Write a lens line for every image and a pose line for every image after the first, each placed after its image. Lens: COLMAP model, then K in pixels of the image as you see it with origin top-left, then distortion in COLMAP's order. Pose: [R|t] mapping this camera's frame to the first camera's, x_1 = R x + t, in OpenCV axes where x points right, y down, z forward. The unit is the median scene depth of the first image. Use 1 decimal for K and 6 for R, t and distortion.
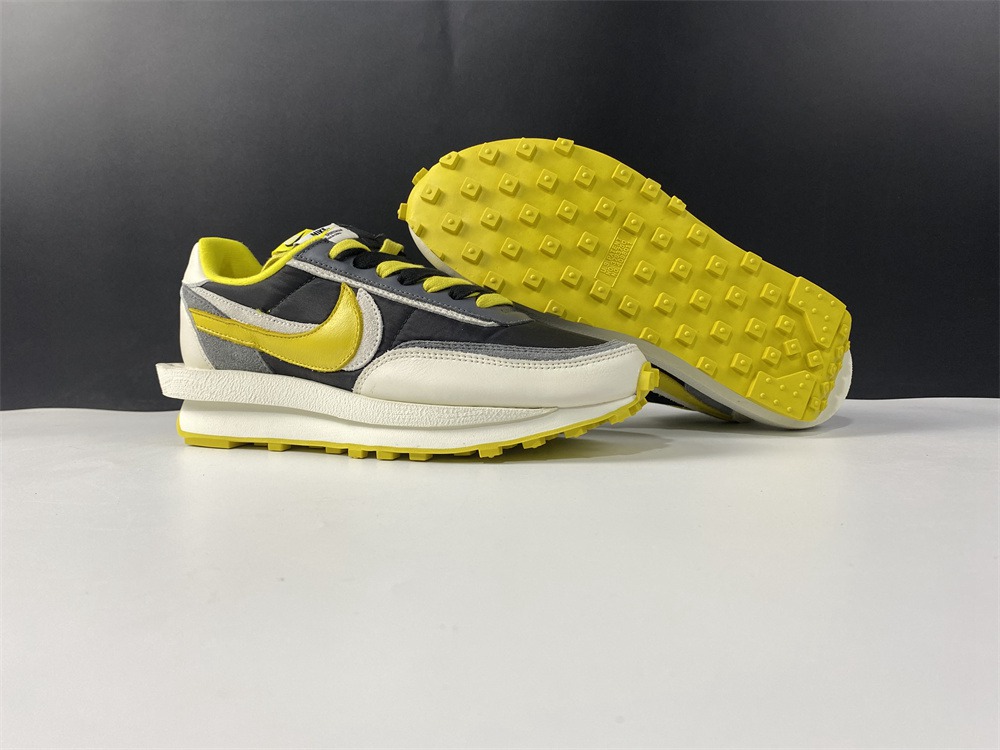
lens RADIAL K [[750.4, 0, 500.0], [0, 750.4, 375.0], [0, 0, 1]] dist [-0.000907, -0.000621]
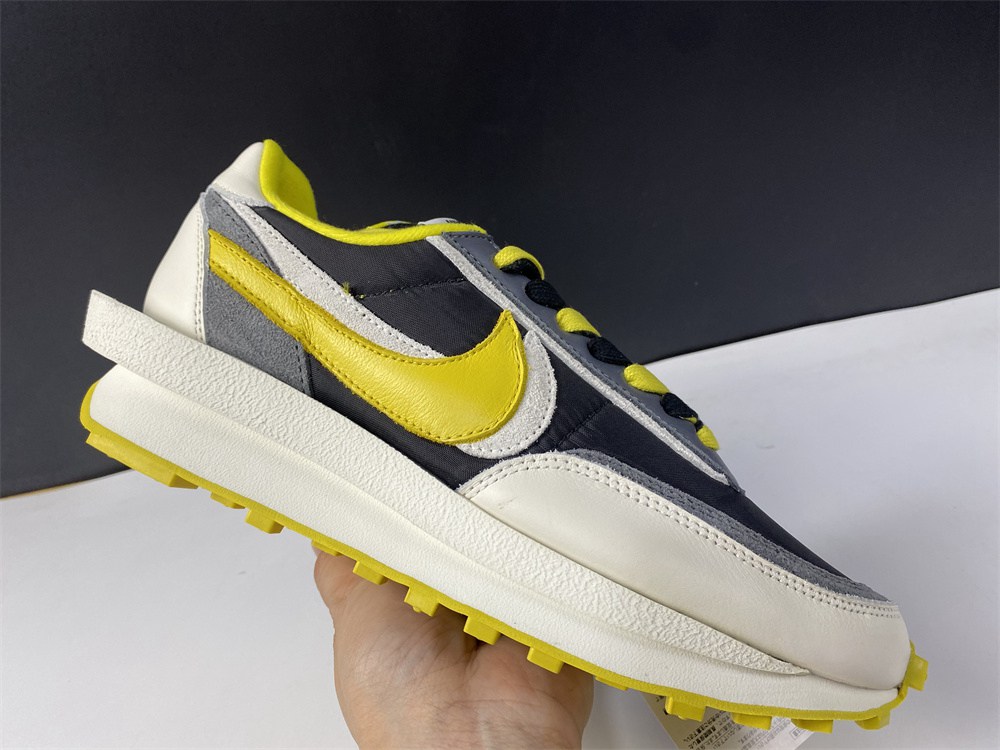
lens RADIAL K [[750.4, 0, 500.0], [0, 750.4, 375.0], [0, 0, 1]] dist [-0.000907, -0.000621]
pose [[0.891793, 0.426099, 0.152132, -0.284207], [-0.396036, 0.897745, -0.192897, 0.039319], [-0.218769, 0.111774, 0.969354, 0.439053]]
